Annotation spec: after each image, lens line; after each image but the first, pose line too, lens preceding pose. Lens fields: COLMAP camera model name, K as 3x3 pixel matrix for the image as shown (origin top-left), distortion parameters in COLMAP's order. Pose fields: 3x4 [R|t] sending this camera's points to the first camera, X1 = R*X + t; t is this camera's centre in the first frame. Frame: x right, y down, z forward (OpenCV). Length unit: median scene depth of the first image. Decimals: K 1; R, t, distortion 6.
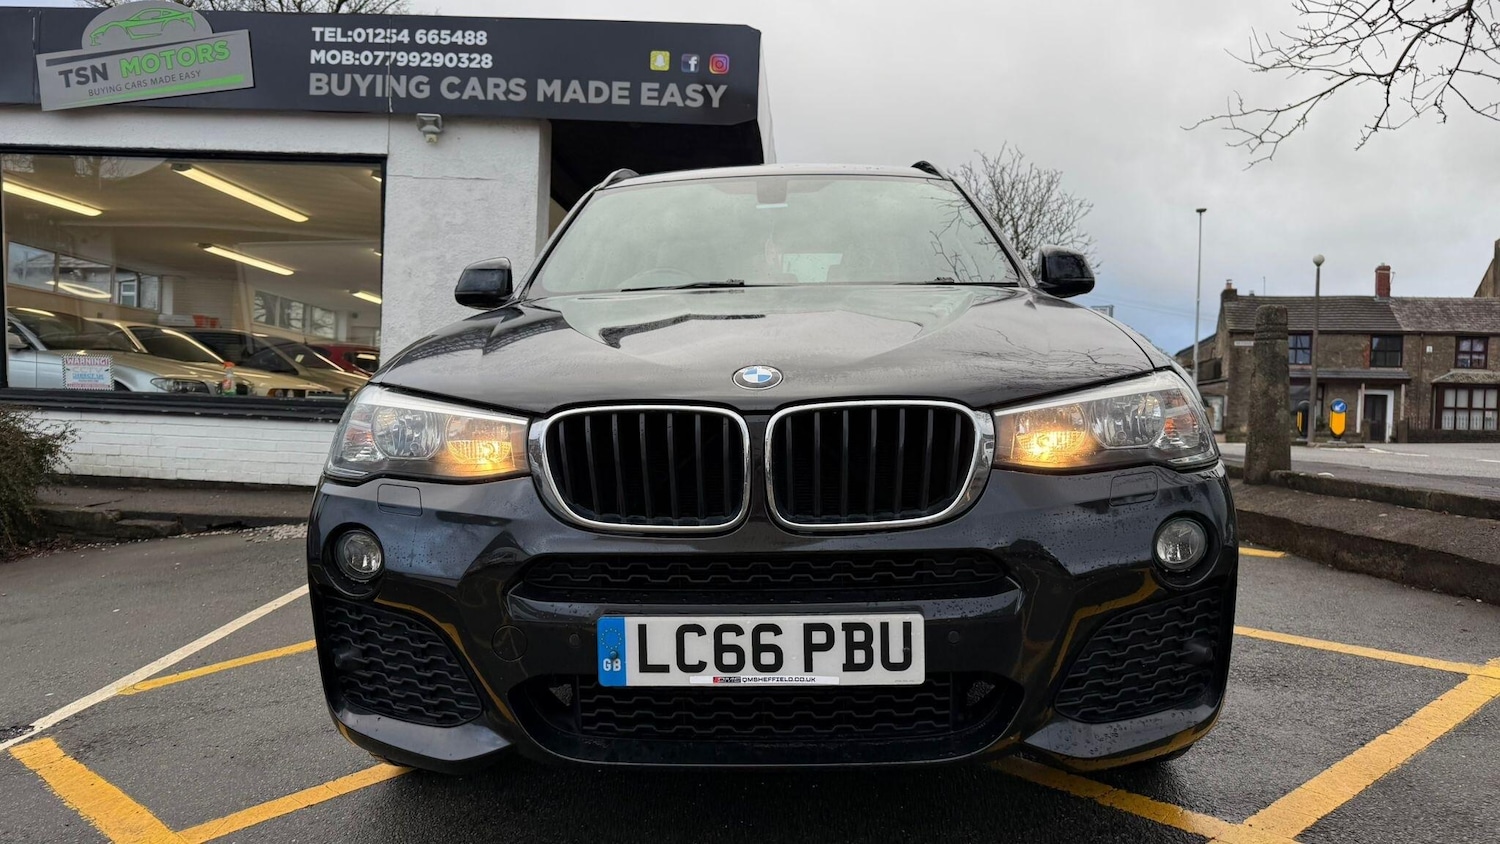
lens RADIAL K [[1065.1, 0, 746.6], [0, 1065.1, 426.3], [0, 0, 1]] dist [0.020875, -0.030404]
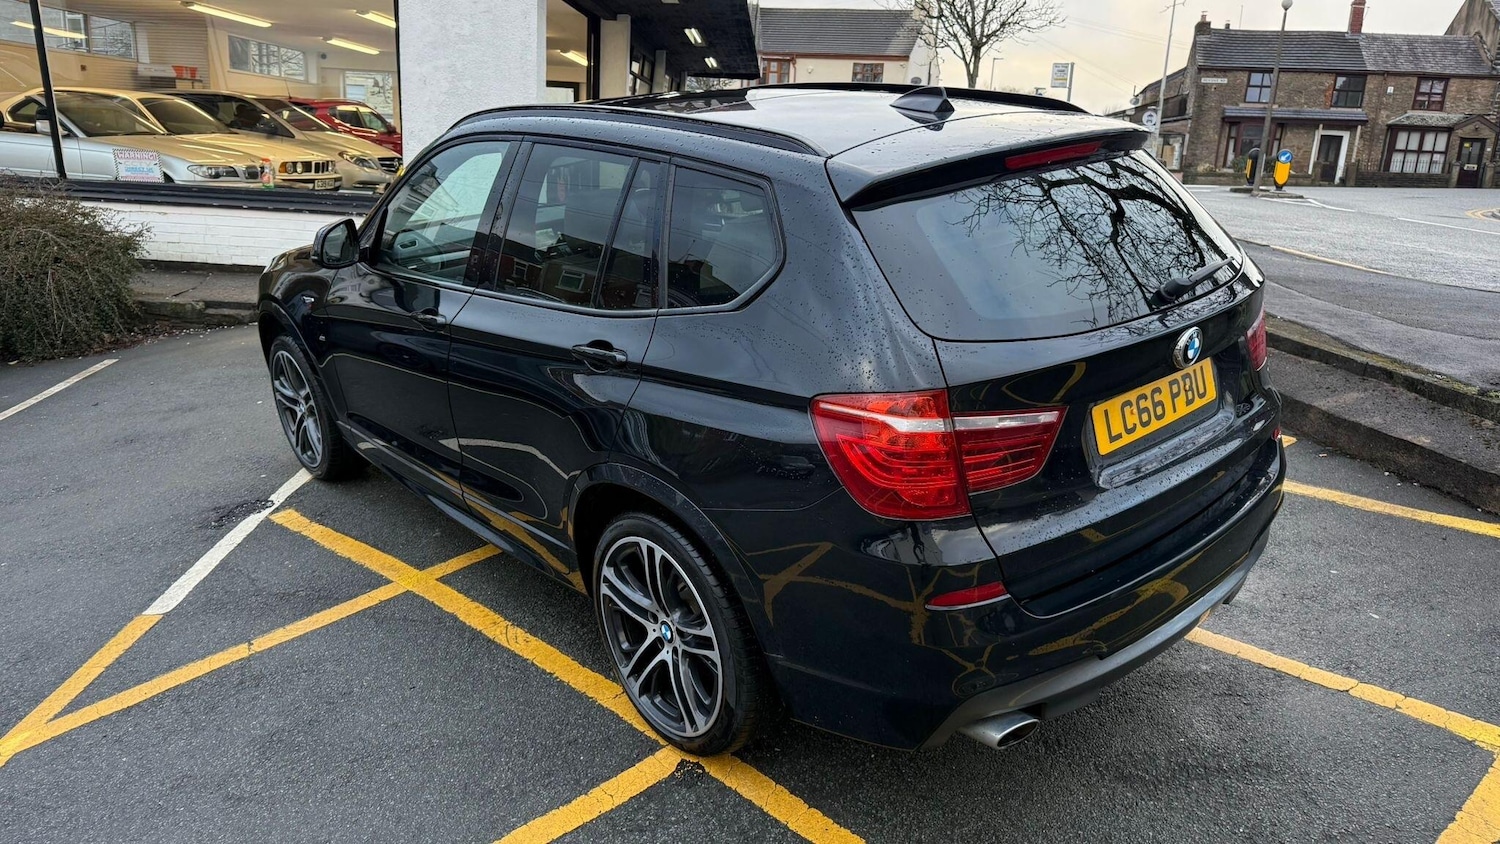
lens RADIAL K [[1065.1, 0, 747.0], [0, 1065.1, 415.3], [0, 0, 1]] dist [0.020875, -0.030404]
pose [[0.999377, 0.002726, 0.035191, -0.009661], [-0.011310, 0.969177, 0.246104, -0.044997], [-0.033436, -0.246349, 0.968604, -0.095968]]
